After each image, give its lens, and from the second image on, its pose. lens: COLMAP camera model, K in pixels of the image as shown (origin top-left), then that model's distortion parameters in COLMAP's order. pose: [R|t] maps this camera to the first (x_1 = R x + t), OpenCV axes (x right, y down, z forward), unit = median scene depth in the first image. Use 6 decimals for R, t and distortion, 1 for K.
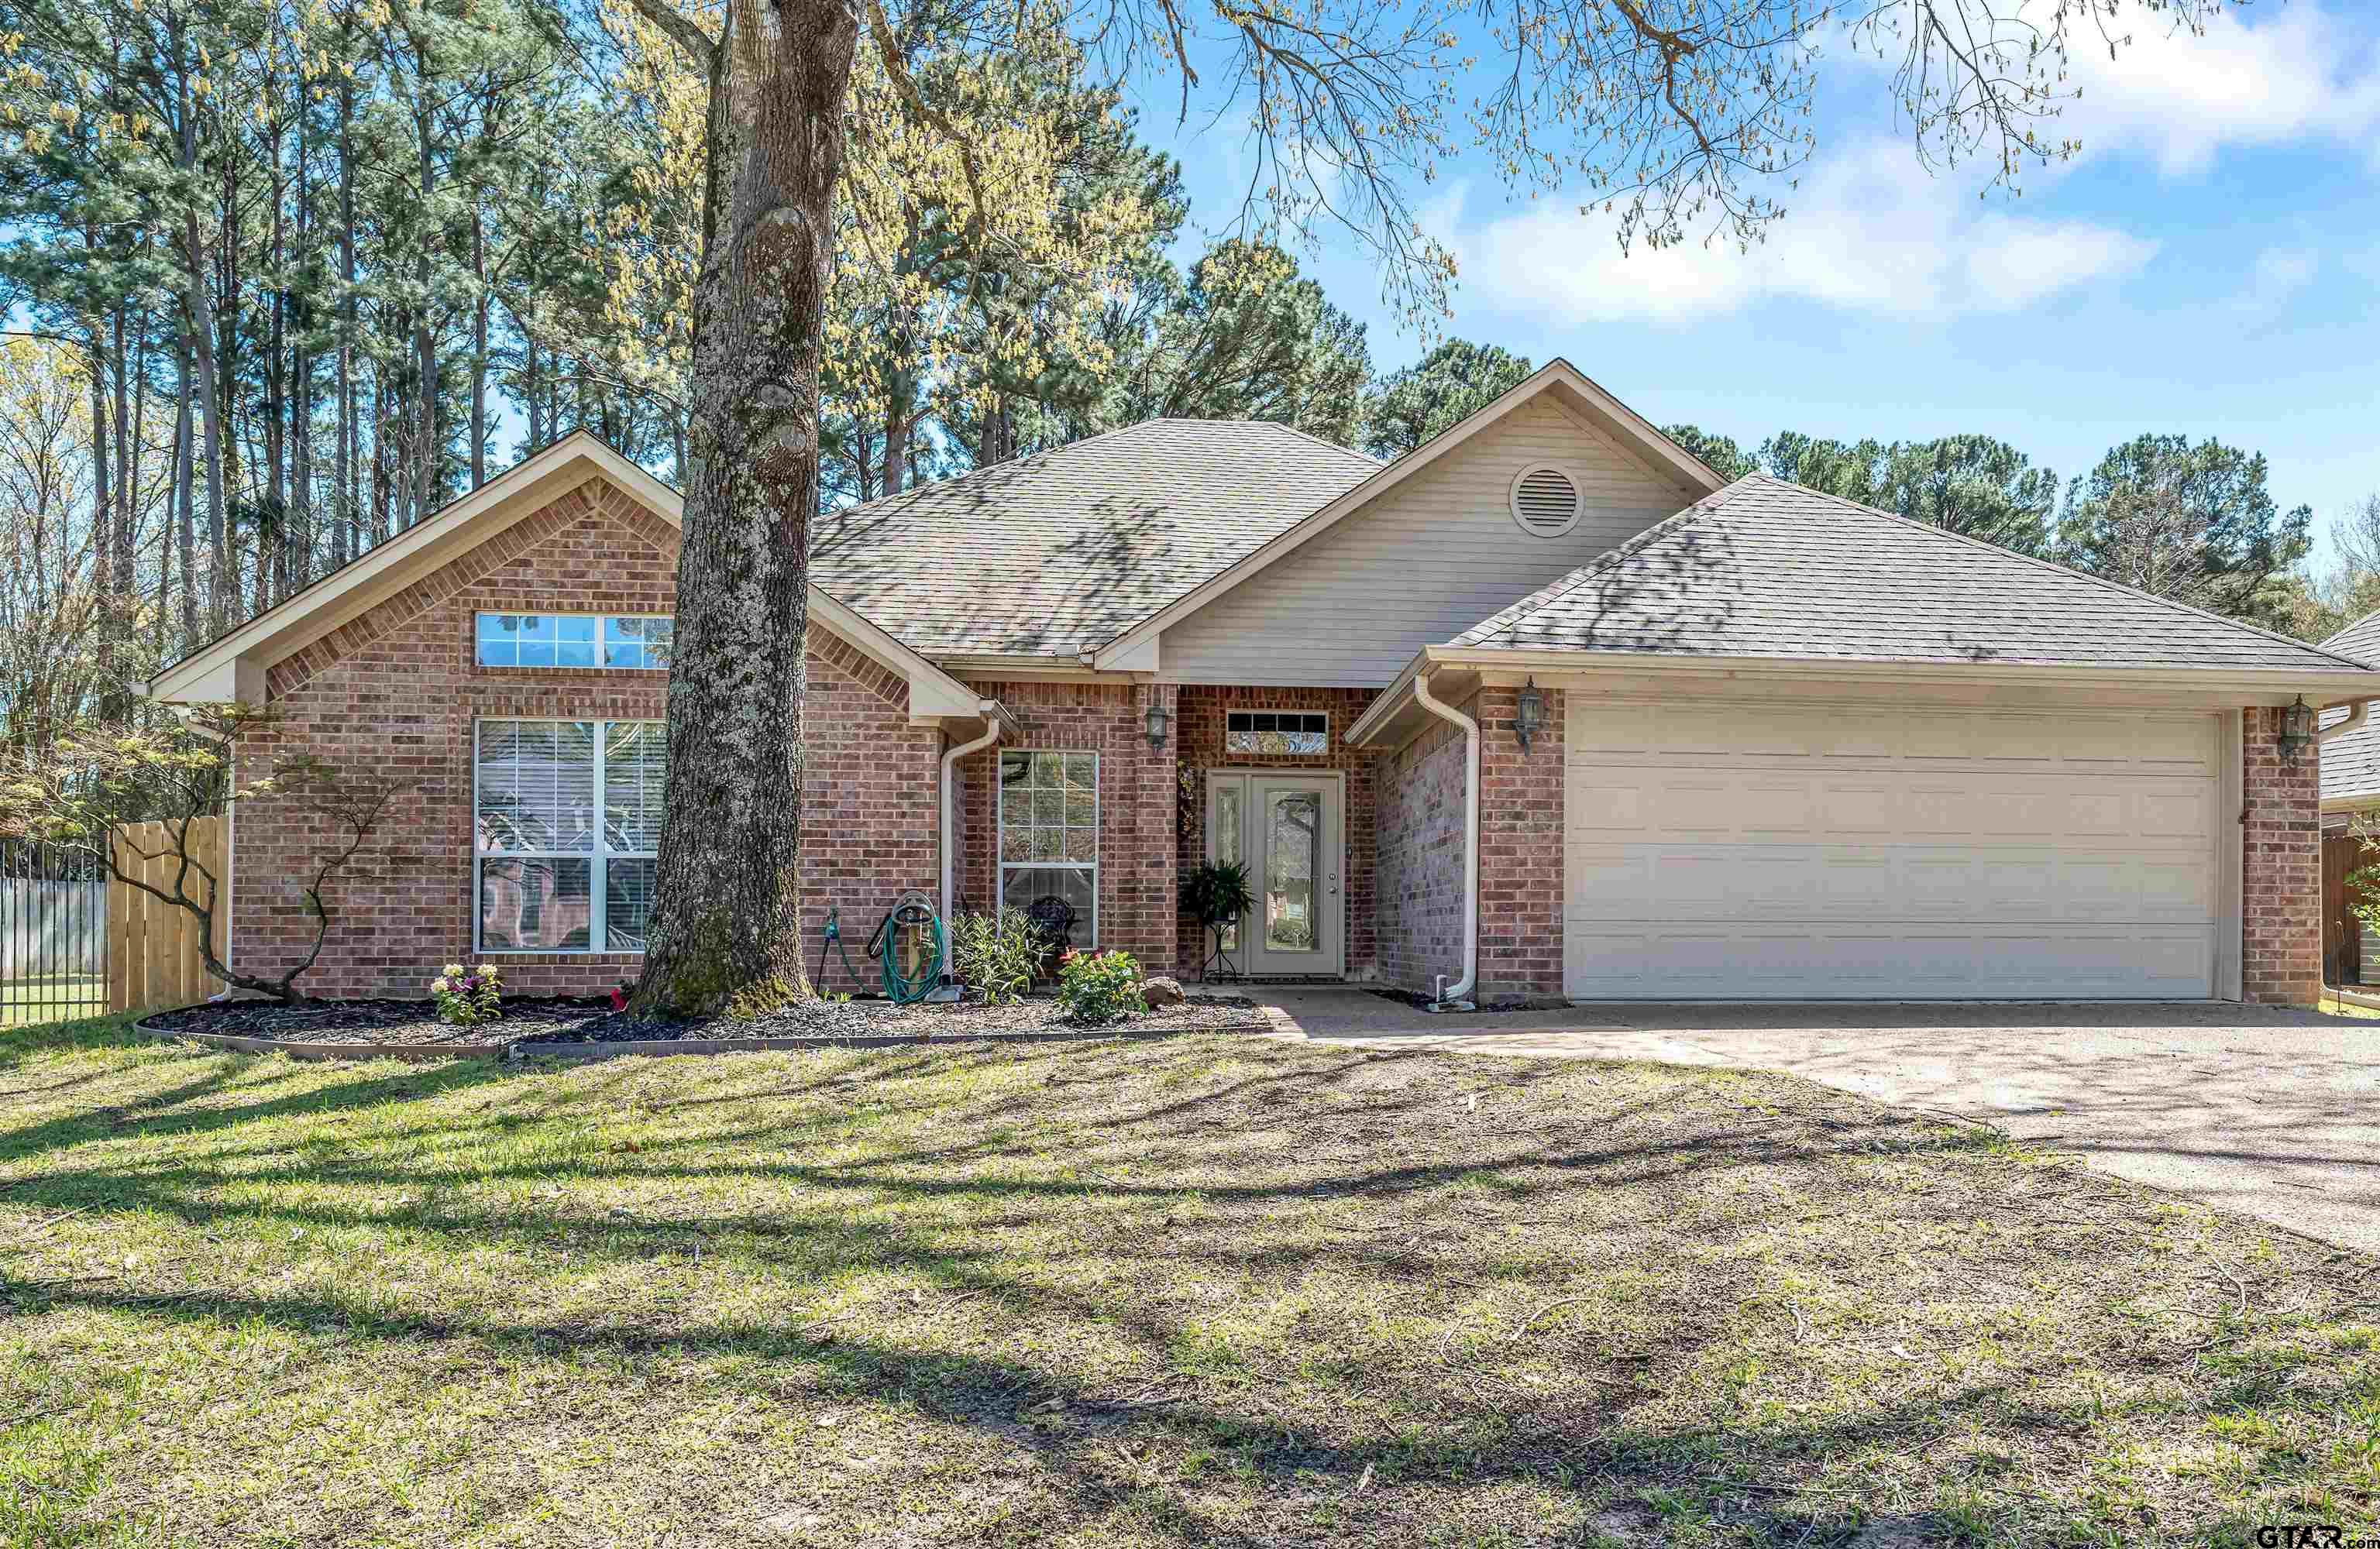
lens RADIAL K [[1614.3, 0, 1324.3], [0, 1614.3, 922.9], [0, 0, 1]] dist [0.002992, 0.000400]
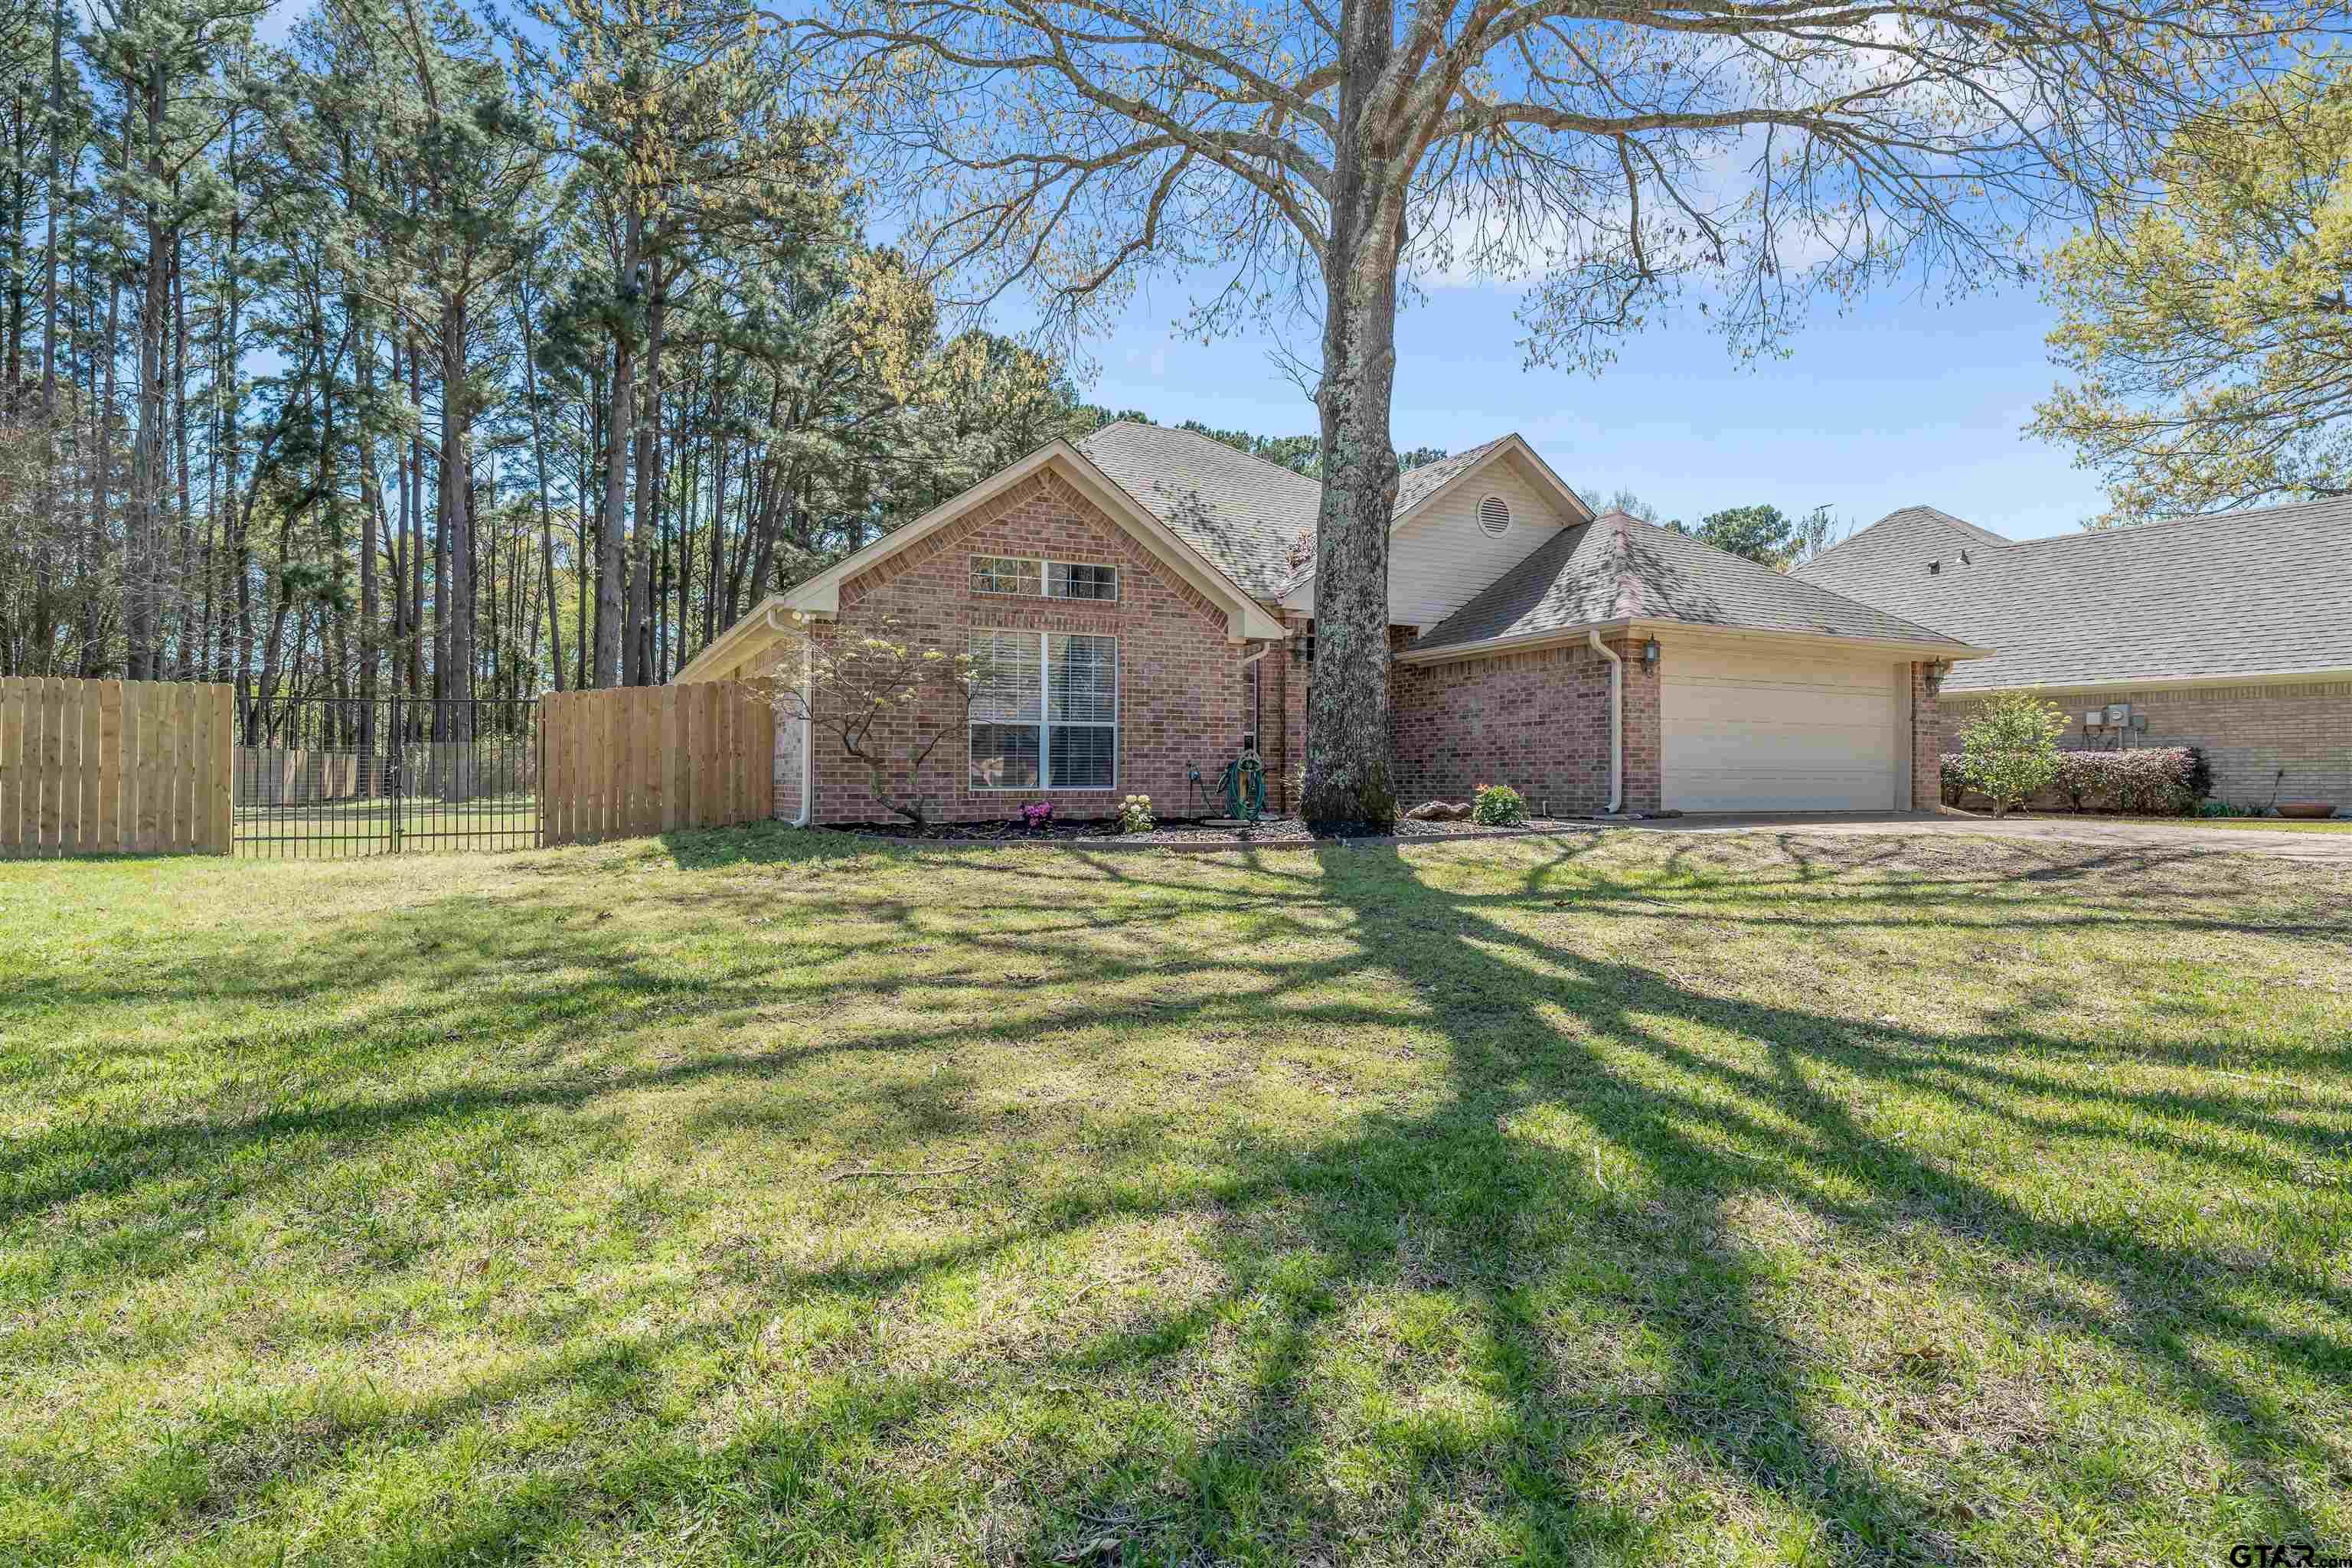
lens RADIAL K [[1267.5, 0, 1175.5], [0, 1267.5, 776.4], [0, 0, 1]] dist [-0.002534, -0.000067]
pose [[0.937400, 0.000209, 0.348255, -0.848019], [-0.000605, 0.999999, 0.001028, 0.005770], [-0.348254, -0.001174, 0.937399, -0.141291]]
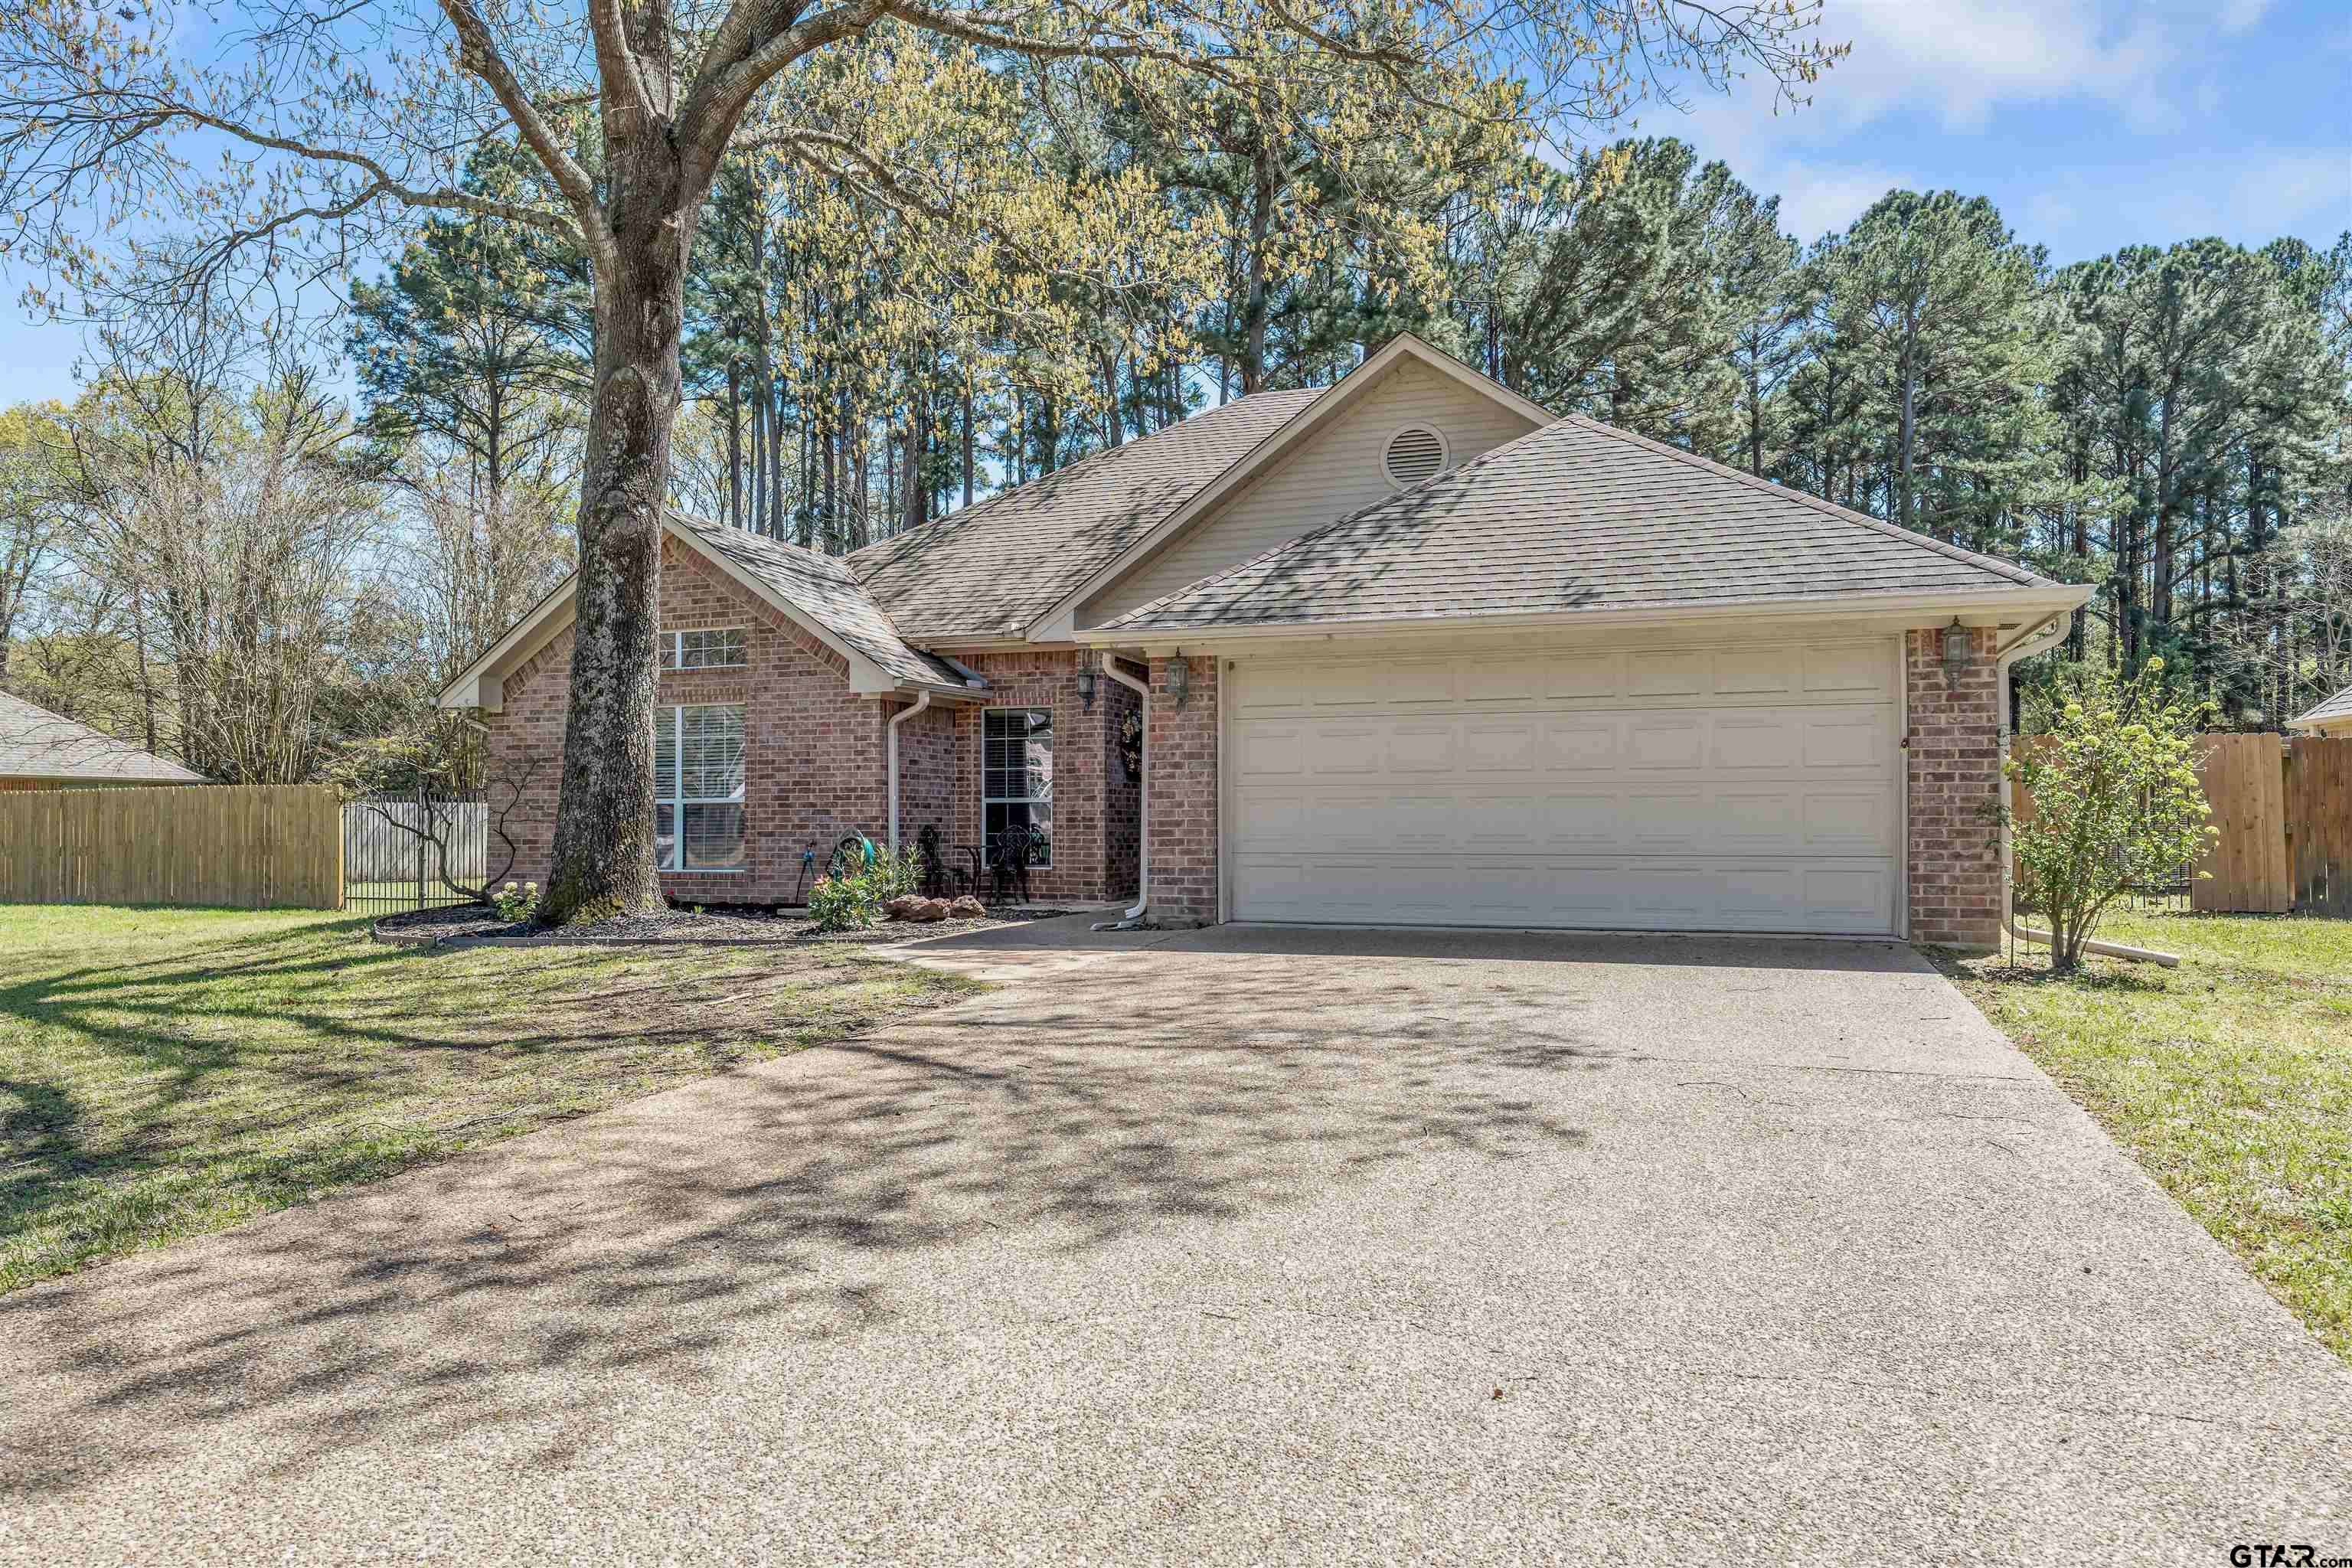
lens RADIAL K [[1615.0, 0, 1172.2], [0, 1615.0, 791.3], [0, 0, 1]] dist [0.010144, 0.000293]
pose [[0.883929, -0.014462, -0.467398, 0.656100], [0.007645, 0.999835, -0.016479, -0.027210], [0.467559, 0.010993, 0.883893, -0.047067]]
